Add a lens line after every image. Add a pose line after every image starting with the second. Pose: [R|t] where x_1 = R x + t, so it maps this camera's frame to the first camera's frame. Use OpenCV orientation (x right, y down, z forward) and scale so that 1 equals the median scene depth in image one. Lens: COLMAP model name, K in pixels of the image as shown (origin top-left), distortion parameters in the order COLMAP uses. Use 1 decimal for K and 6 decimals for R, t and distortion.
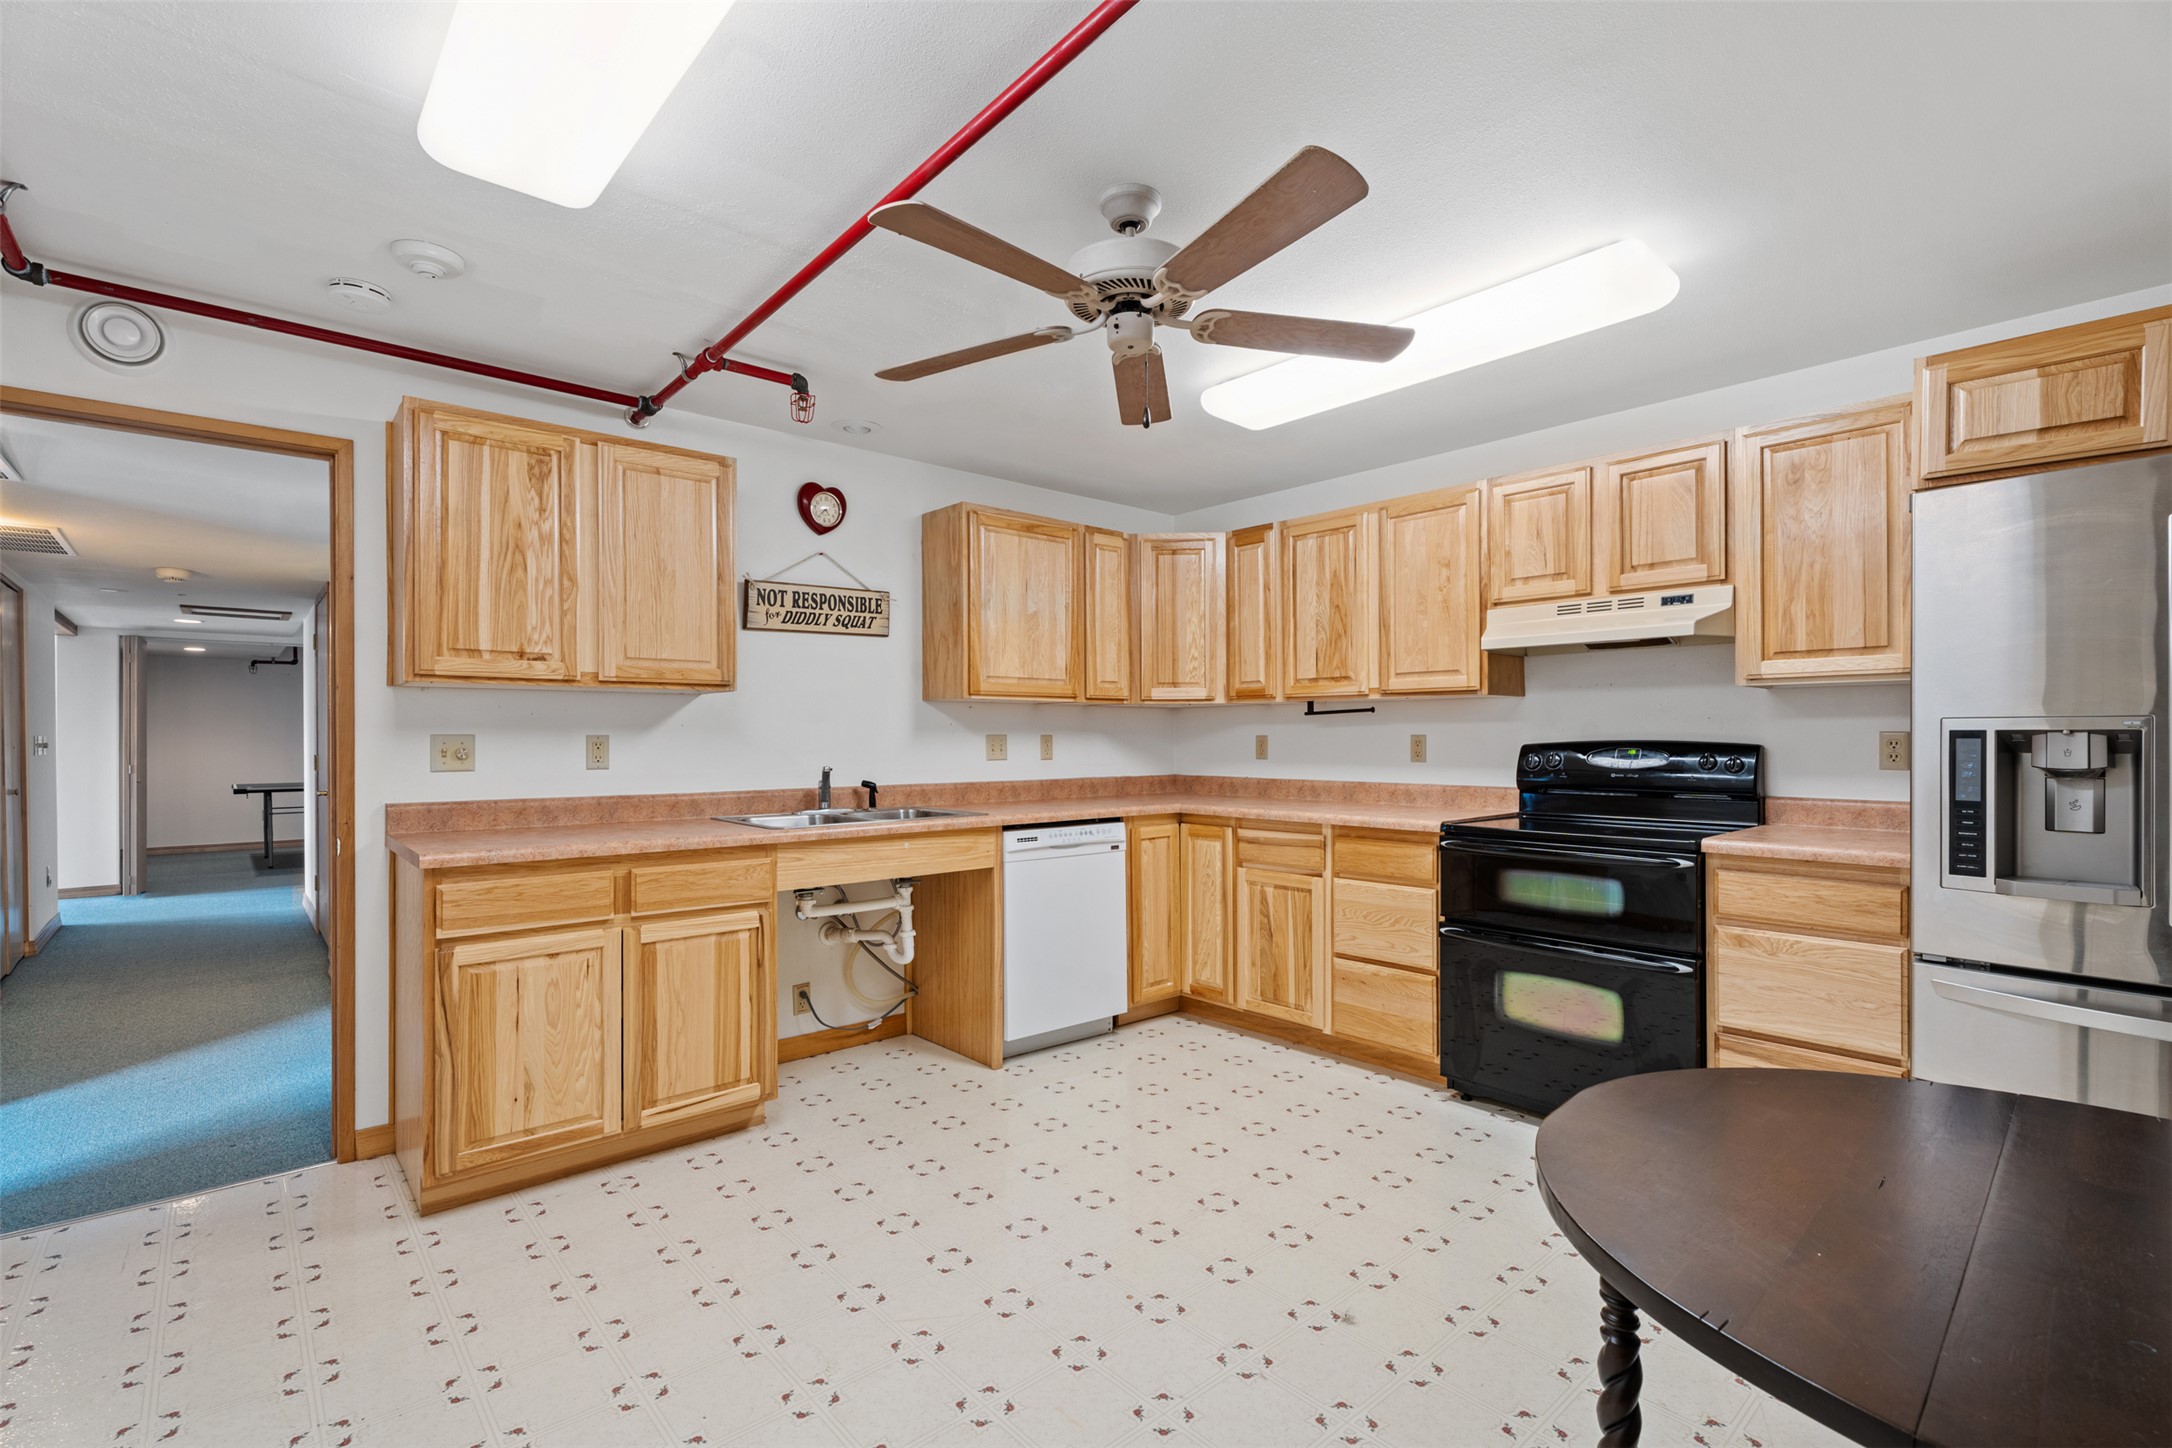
lens RADIAL K [[982.7, 0, 1085.4], [0, 982.7, 736.6], [0, 0, 1]] dist [0.001681, 0.000129]
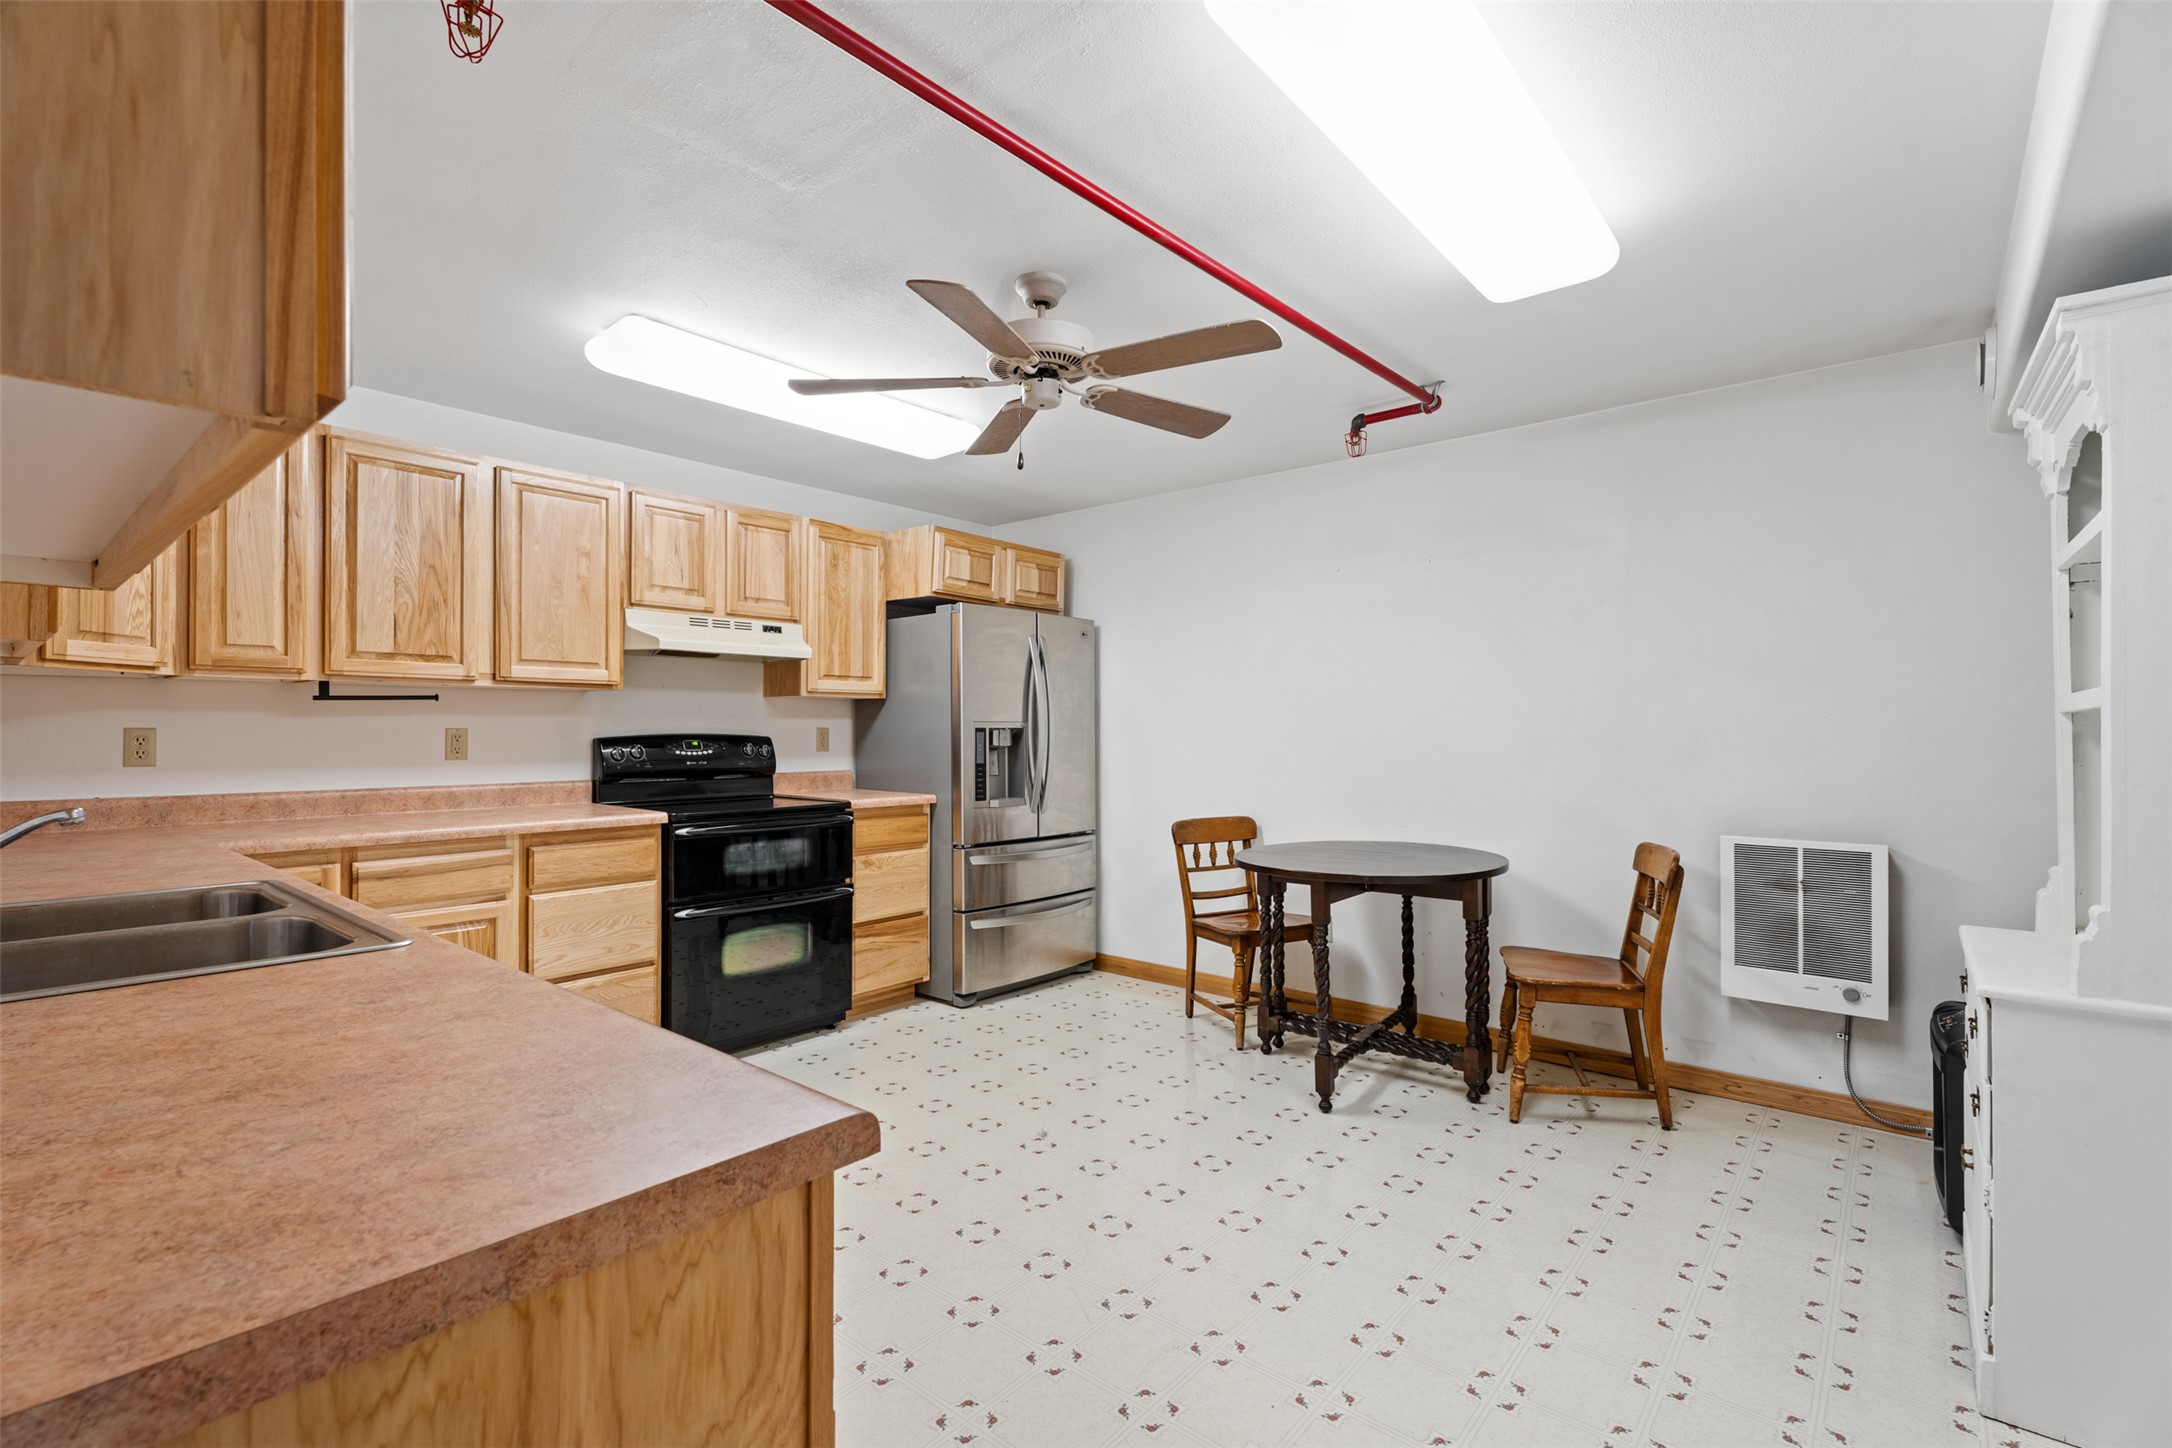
lens RADIAL K [[982.7, 0, 1083.2], [0, 982.7, 723.1], [0, 0, 1]] dist [0.001681, 0.000129]
pose [[-0.132673, 0.008610, 0.991123, -0.717926], [-0.002063, 0.999958, -0.008963, 0.000373], [-0.991158, -0.003234, -0.132649, 0.692650]]
